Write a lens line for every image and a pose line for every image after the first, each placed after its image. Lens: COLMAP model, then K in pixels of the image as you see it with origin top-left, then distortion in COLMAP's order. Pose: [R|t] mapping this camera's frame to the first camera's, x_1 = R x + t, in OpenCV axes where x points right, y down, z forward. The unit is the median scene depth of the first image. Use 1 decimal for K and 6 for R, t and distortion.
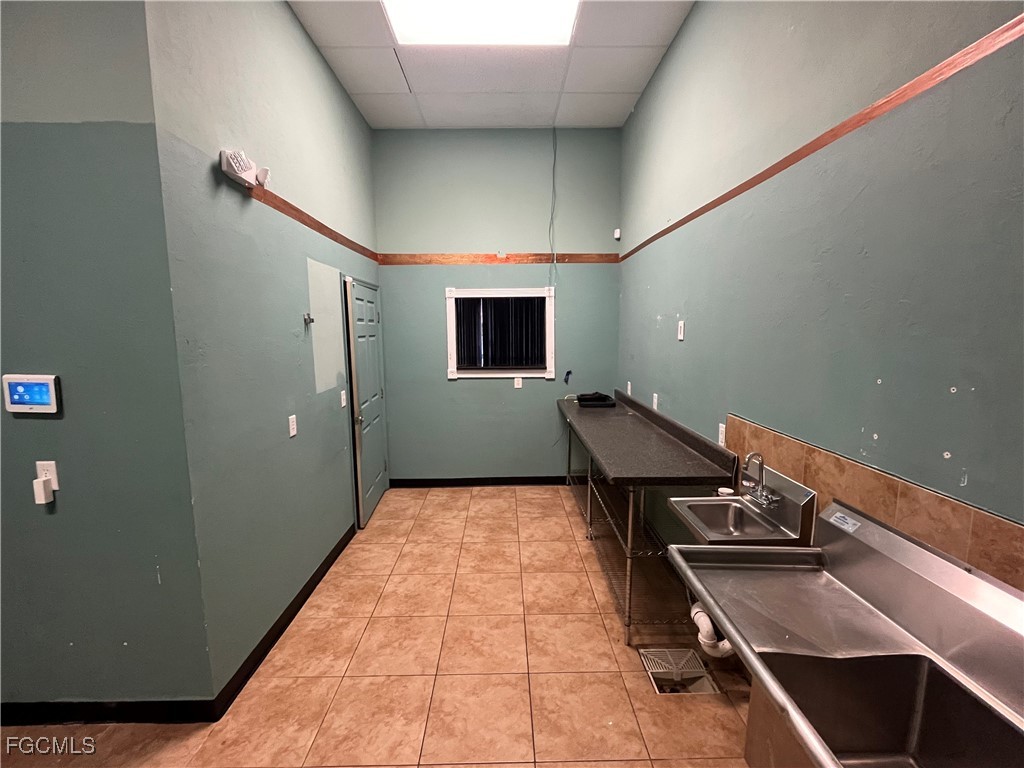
lens RADIAL K [[441.0, 0, 509.5], [0, 441.0, 386.5], [0, 0, 1]] dist [-0.004144, -0.000383]
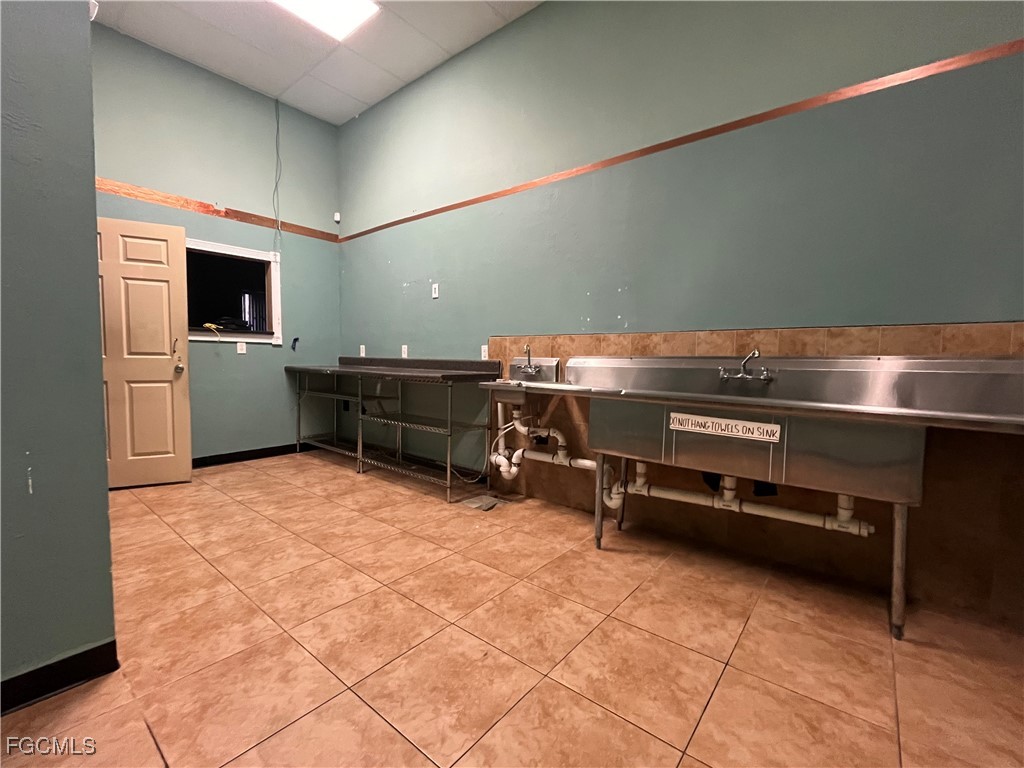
lens RADIAL K [[441.0, 0, 509.9], [0, 441.0, 385.7], [0, 0, 1]] dist [-0.004144, -0.000383]
pose [[0.646013, -0.031734, 0.762666, -0.479586], [0.077409, 0.996708, -0.024097, 0.202172], [-0.759391, 0.074604, 0.646343, -0.041652]]
